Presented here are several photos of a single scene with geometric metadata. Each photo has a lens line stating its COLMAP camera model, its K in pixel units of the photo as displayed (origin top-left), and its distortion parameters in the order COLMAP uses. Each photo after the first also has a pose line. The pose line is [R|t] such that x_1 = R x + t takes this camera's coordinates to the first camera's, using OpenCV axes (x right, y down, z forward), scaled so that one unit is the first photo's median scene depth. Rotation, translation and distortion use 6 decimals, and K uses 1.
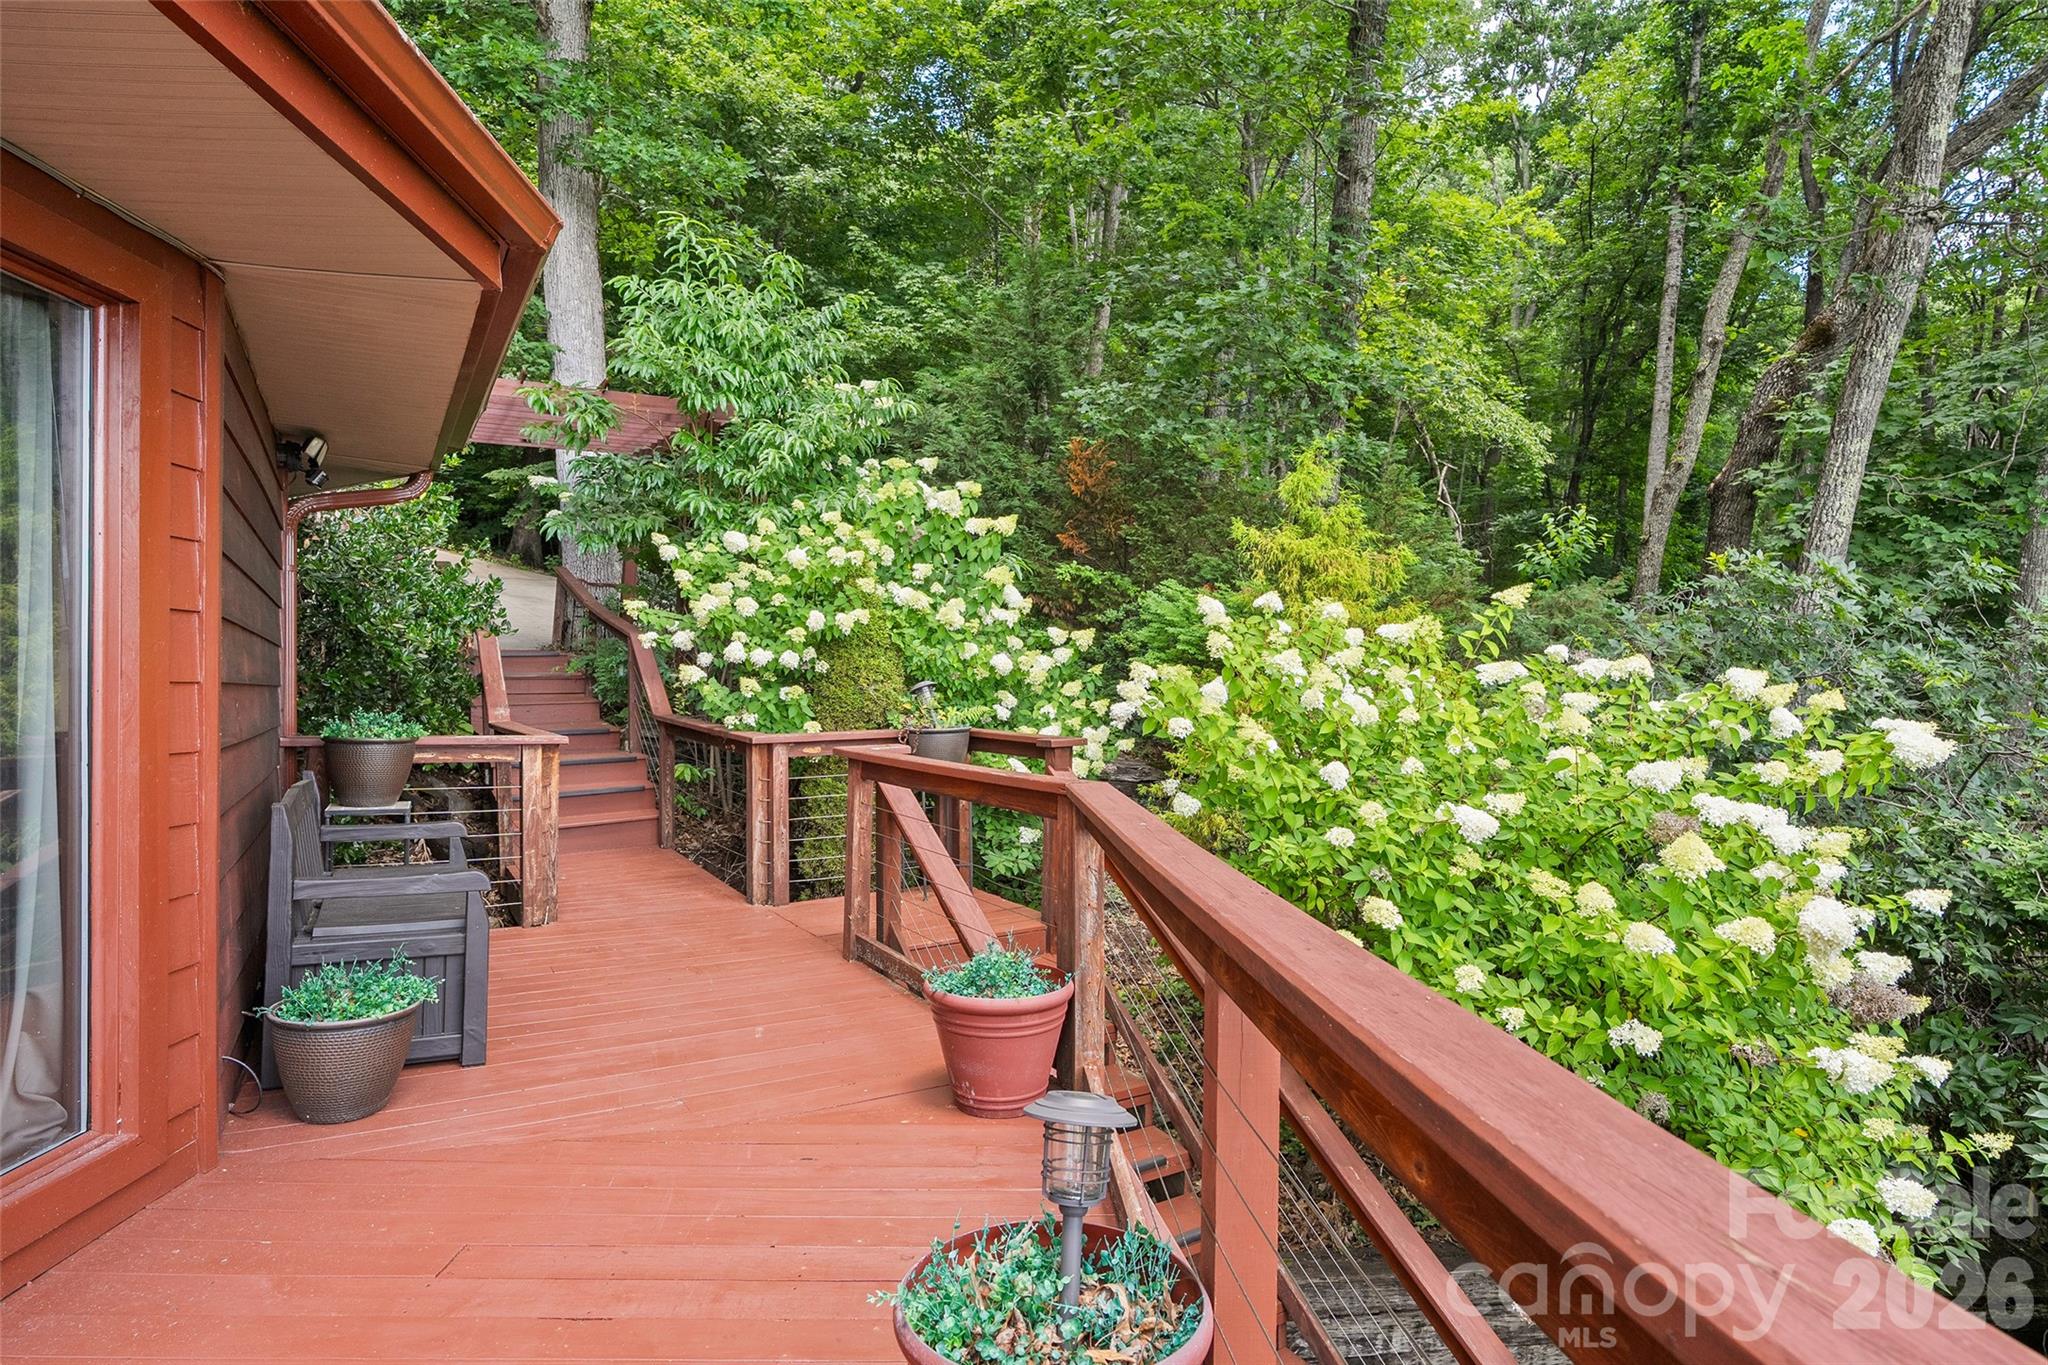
lens RADIAL K [[1133.2, 0, 1027.2], [0, 1133.2, 684.0], [0, 0, 1]] dist [0.000668, -0.000057]
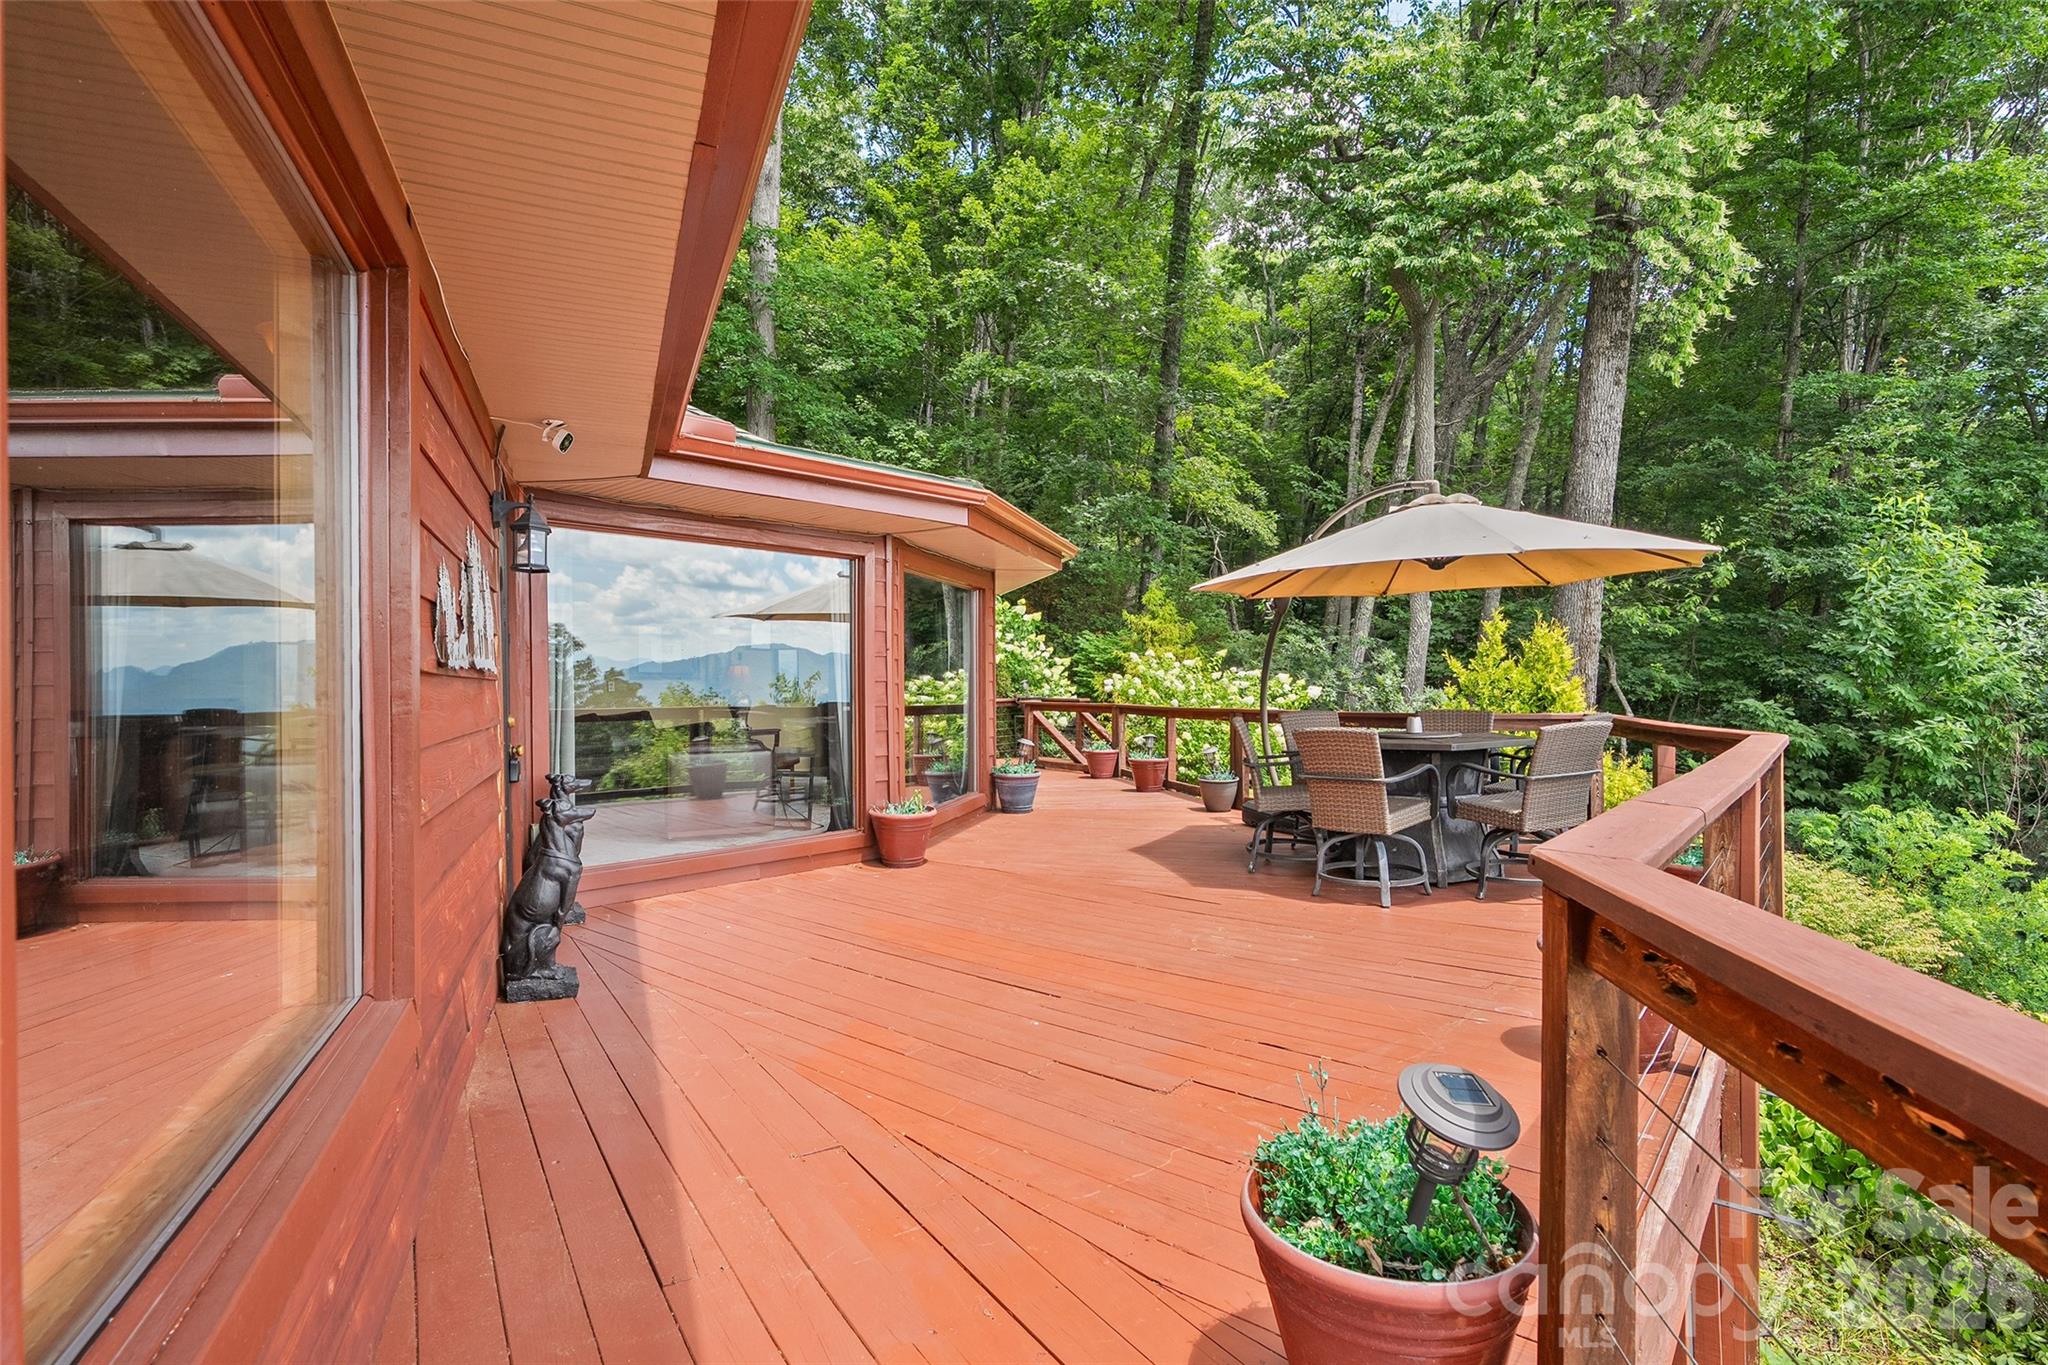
lens RADIAL K [[990.0, 0, 1020.8], [0, 990.0, 677.9], [0, 0, 1]] dist [0.000594, 0.000036]
pose [[0.989137, -0.011572, 0.146540, -0.358797], [0.011694, 0.999932, 0.000025, -0.005360], [-0.146530, 0.001689, 0.989205, -1.095124]]
